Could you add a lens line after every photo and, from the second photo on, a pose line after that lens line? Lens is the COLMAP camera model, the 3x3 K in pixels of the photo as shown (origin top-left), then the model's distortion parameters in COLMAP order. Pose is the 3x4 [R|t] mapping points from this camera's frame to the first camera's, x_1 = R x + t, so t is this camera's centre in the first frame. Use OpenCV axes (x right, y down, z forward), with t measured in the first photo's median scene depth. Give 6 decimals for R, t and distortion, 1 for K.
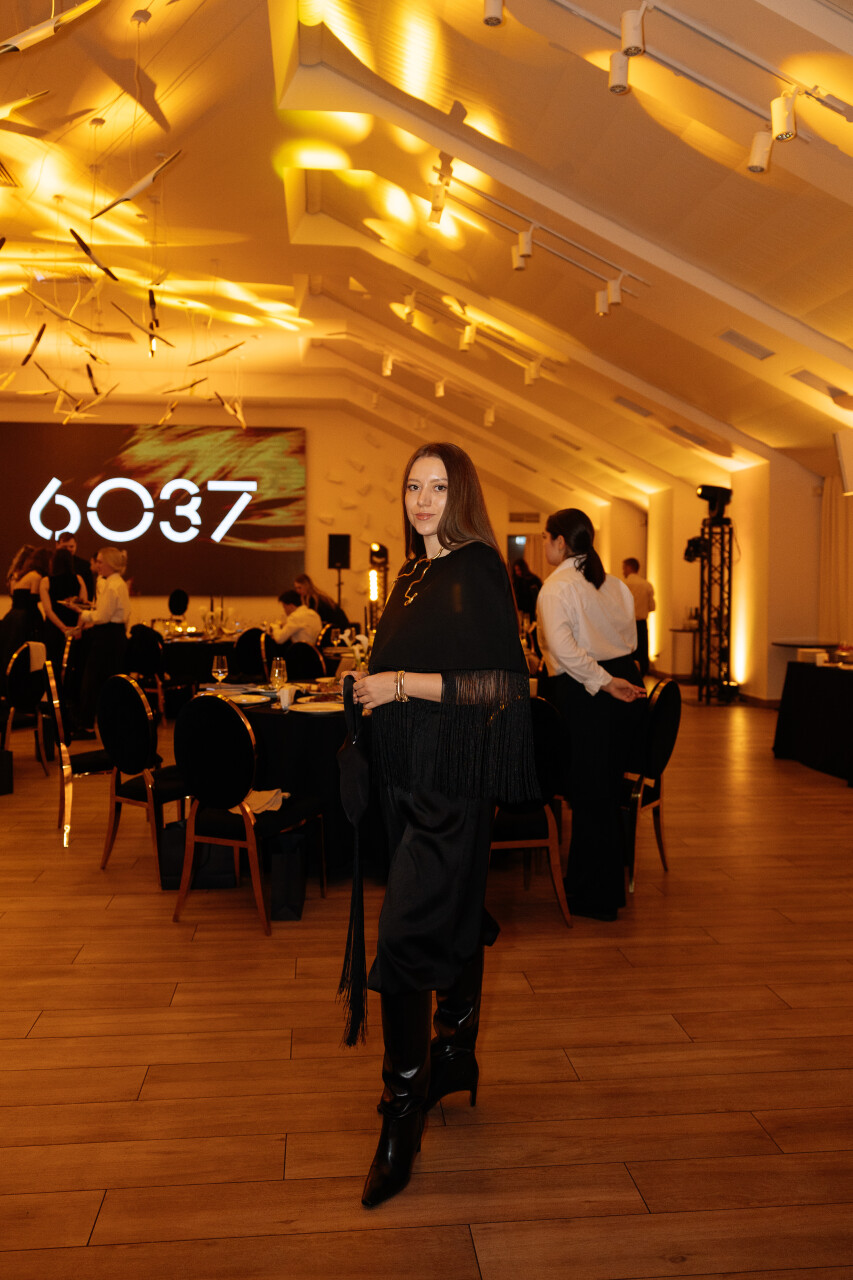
lens RADIAL K [[1006.4, 0, 411.7], [0, 1006.4, 592.1], [0, 0, 1]] dist [-0.010373, -0.001769]
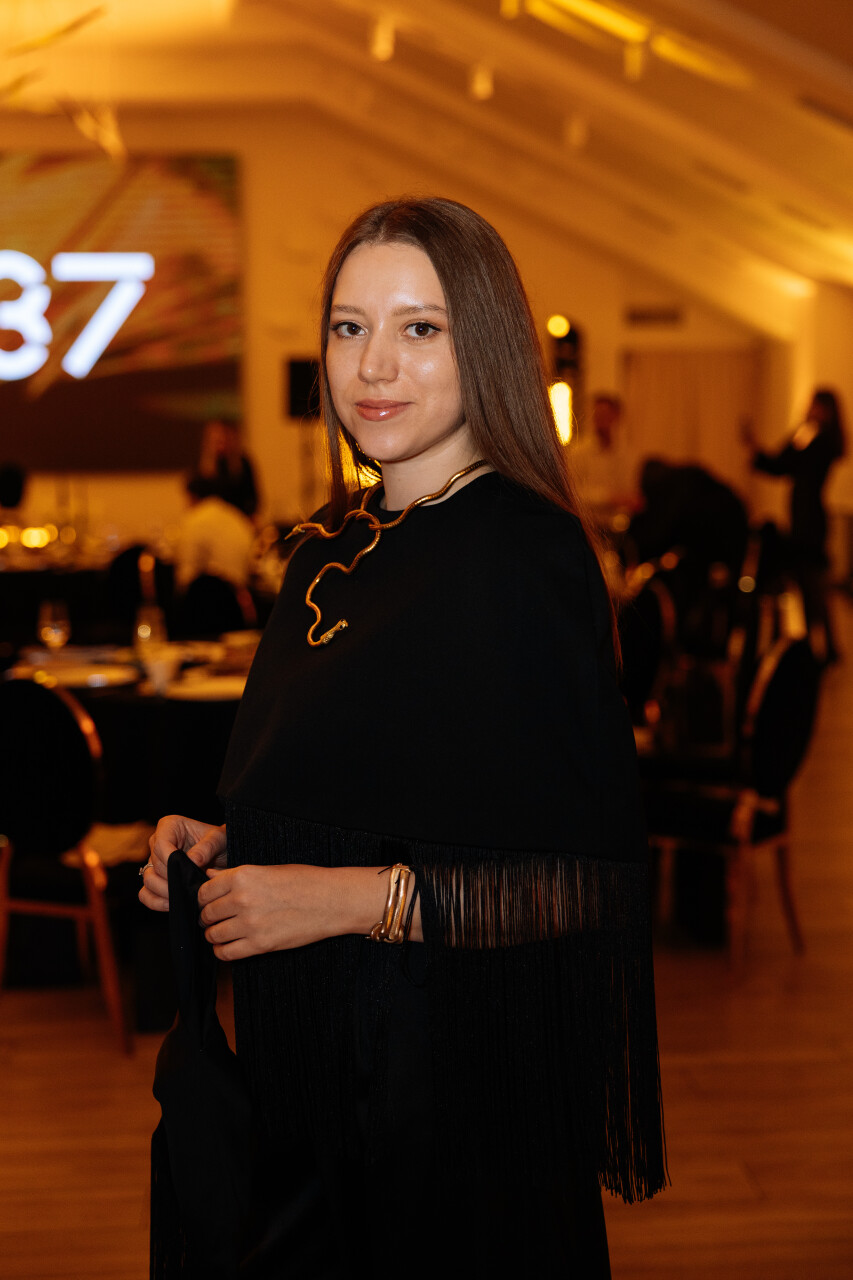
lens RADIAL K [[1935.2, 0, 426.5], [0, 1935.2, 640.0], [0, 0, 1]] dist [0.014537, 0.025284]
pose [[0.999580, -0.013796, -0.025499, 0.020537], [0.016213, 0.995136, 0.097163, -0.007517], [0.024034, -0.097535, 0.994942, -0.044362]]
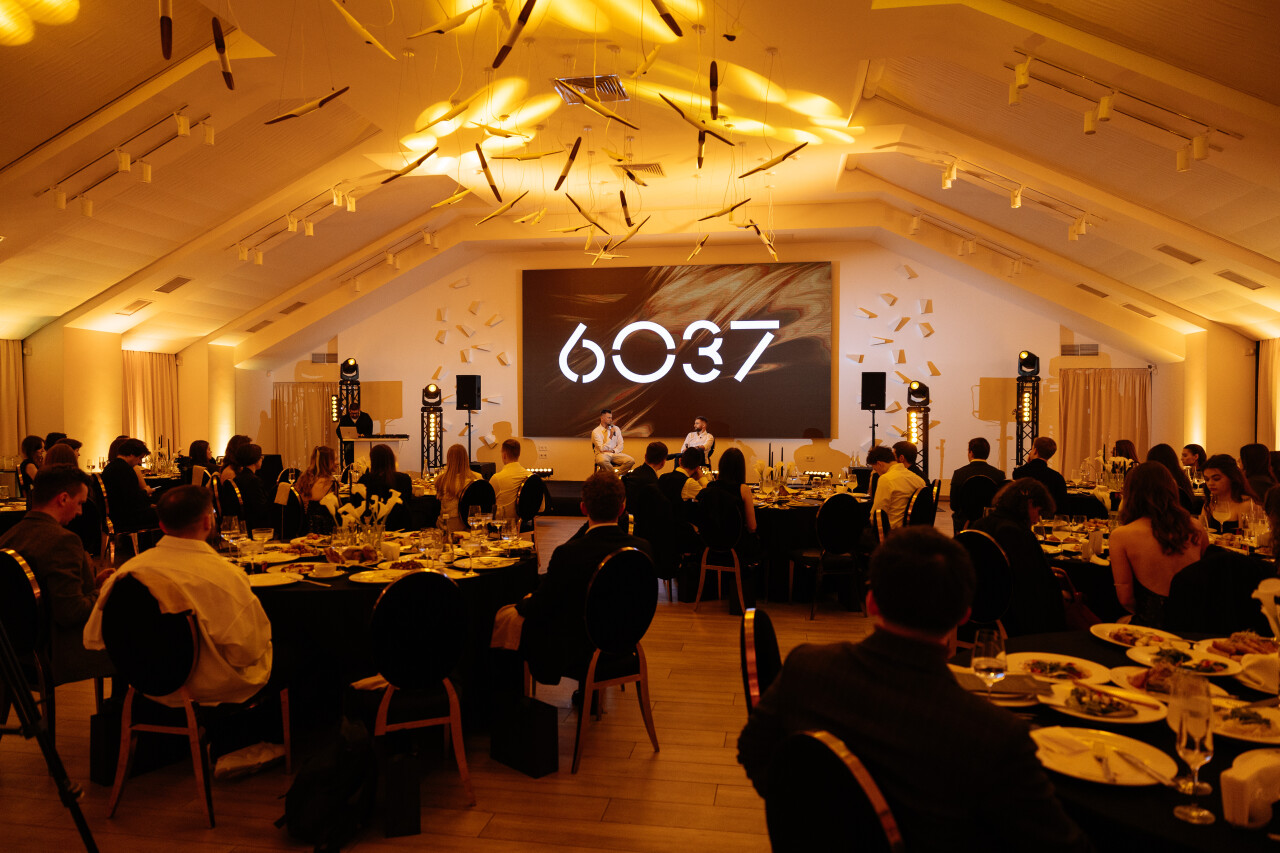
lens RADIAL K [[864.9, 0, 640.0], [0, 864.9, 426.5], [0, 0, 1]] dist [-0.007105, 0.000835]
pose [[0.965947, -0.003254, -0.258720, -0.088516], [0.003982, 0.999989, 0.002290, -0.012151], [0.258710, -0.003242, 0.965950, 0.208039]]
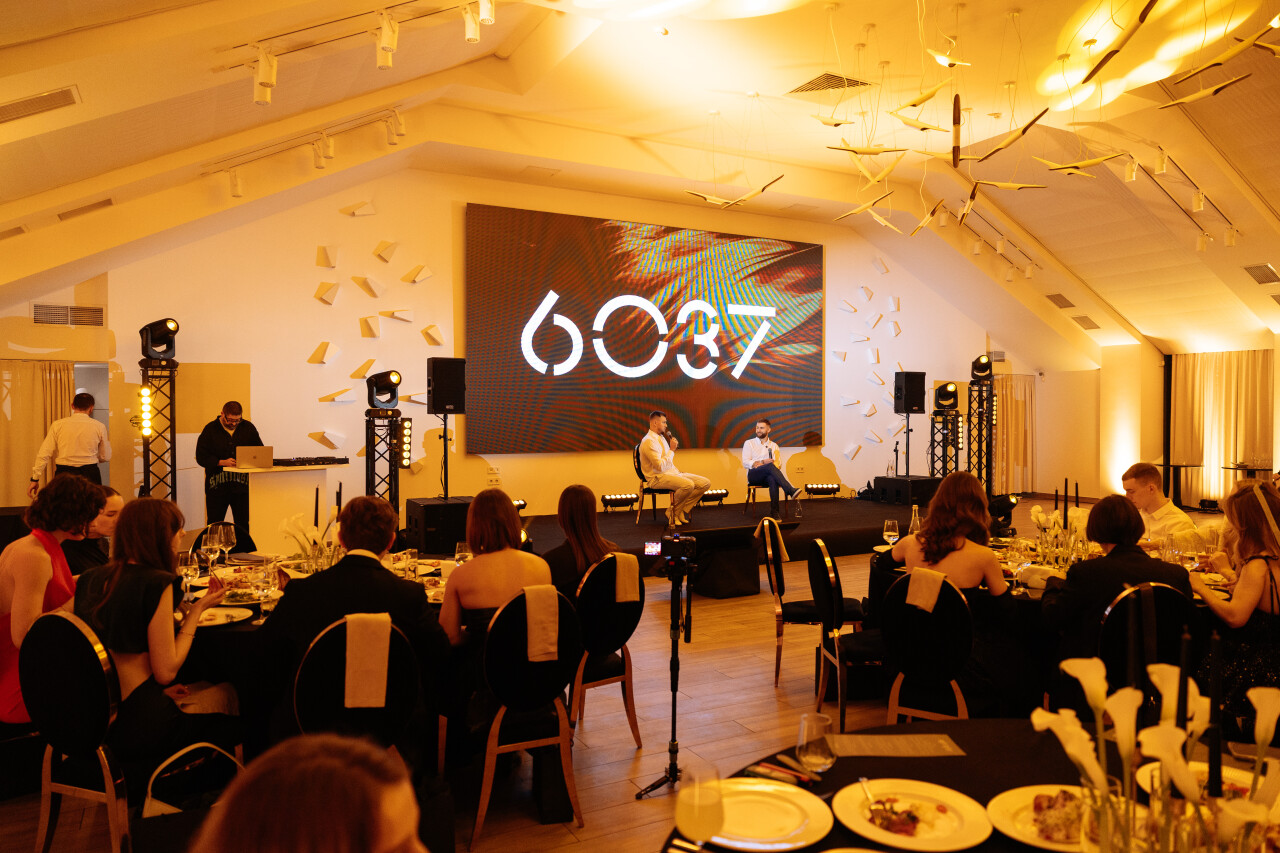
lens RADIAL K [[864.9, 0, 640.0], [0, 864.9, 426.5], [0, 0, 1]] dist [-0.007105, 0.000835]
pose [[0.918961, -0.014567, 0.394079, -0.679741], [0.012483, 0.999891, 0.007851, -0.024495], [-0.394151, -0.002296, 0.919043, 0.507528]]
